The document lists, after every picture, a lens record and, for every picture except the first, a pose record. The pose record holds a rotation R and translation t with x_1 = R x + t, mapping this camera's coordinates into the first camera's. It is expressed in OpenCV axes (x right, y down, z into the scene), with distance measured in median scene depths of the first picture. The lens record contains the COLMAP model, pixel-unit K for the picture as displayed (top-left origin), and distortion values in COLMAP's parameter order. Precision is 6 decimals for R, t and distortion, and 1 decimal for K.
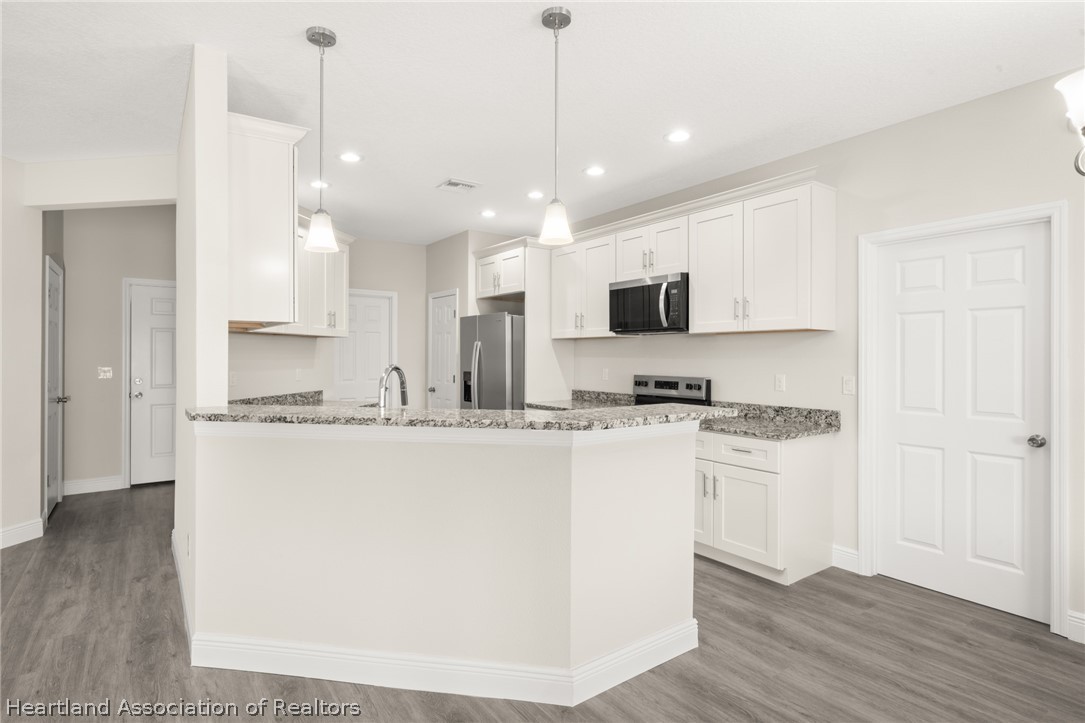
lens RADIAL K [[549.0, 0, 533.0], [0, 549.0, 354.7], [0, 0, 1]] dist [0.003350, -0.000150]
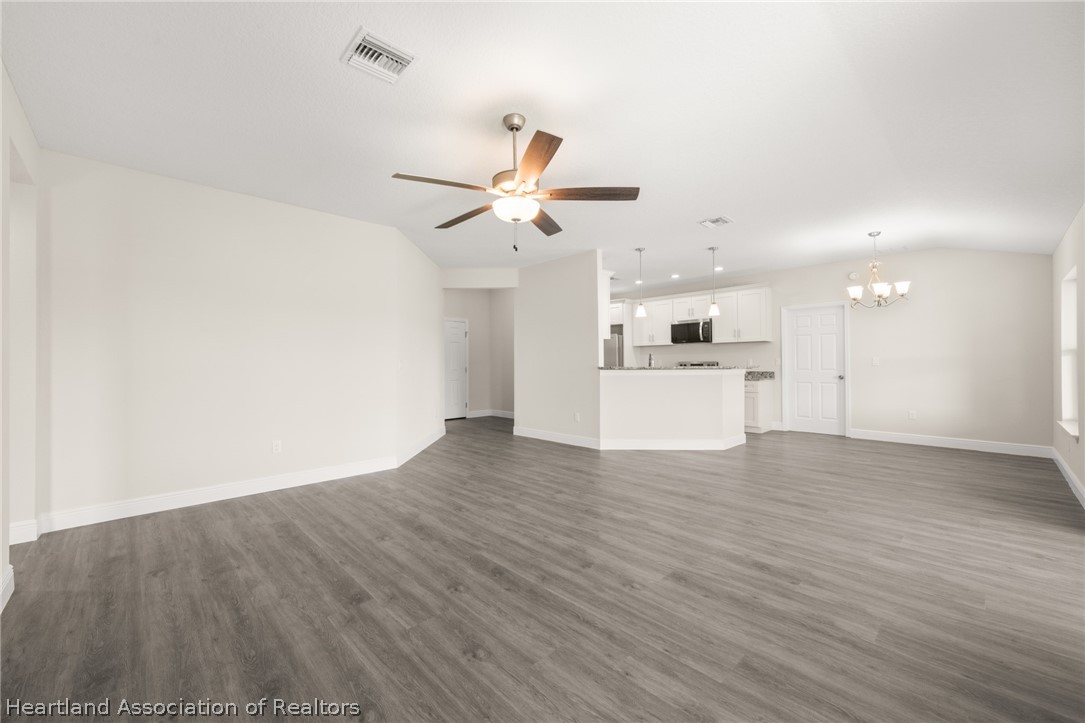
lens RADIAL K [[430.0, 0, 533.9], [0, 430.0, 362.6], [0, 0, 1]] dist [0.000401, 0.000058]
pose [[0.990539, -0.009501, 0.136900, -0.844097], [0.009485, 0.999955, 0.000769, 0.042977], [-0.136901, 0.000537, 0.990585, -0.868808]]
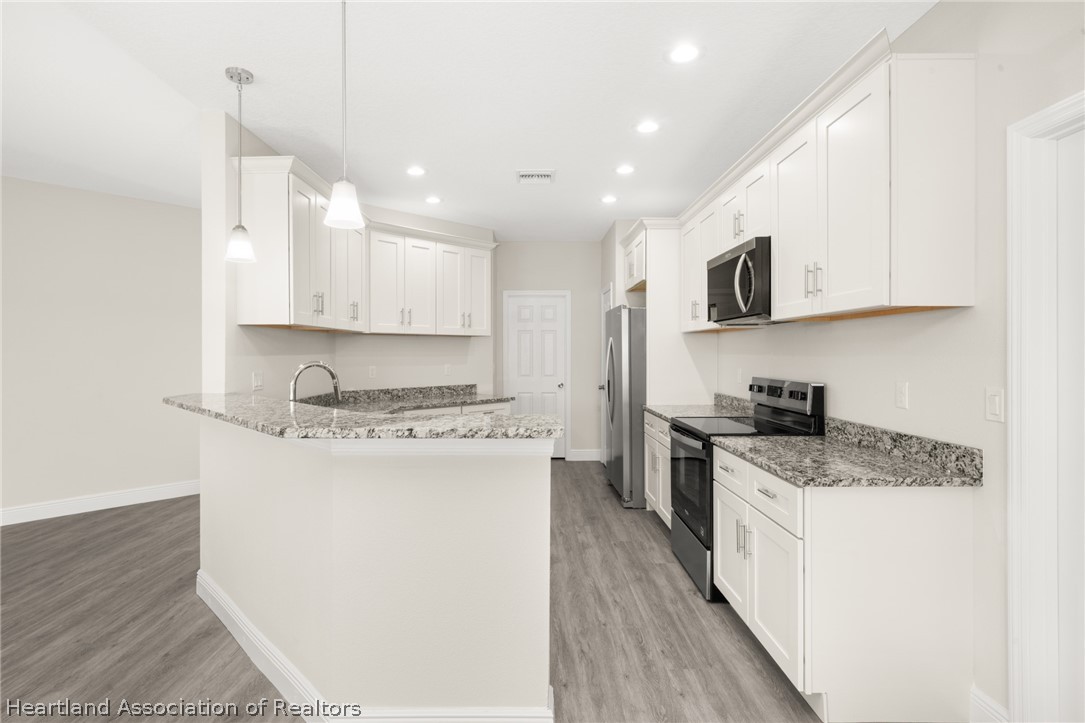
lens RADIAL K [[525.1, 0, 532.1], [0, 525.1, 351.5], [0, 0, 1]] dist [-0.001683, -0.000545]
pose [[0.816674, -0.003950, -0.577085, 0.467485], [0.003030, 0.999992, -0.002557, 0.002774], [0.577091, 0.000340, 0.816680, 0.286765]]
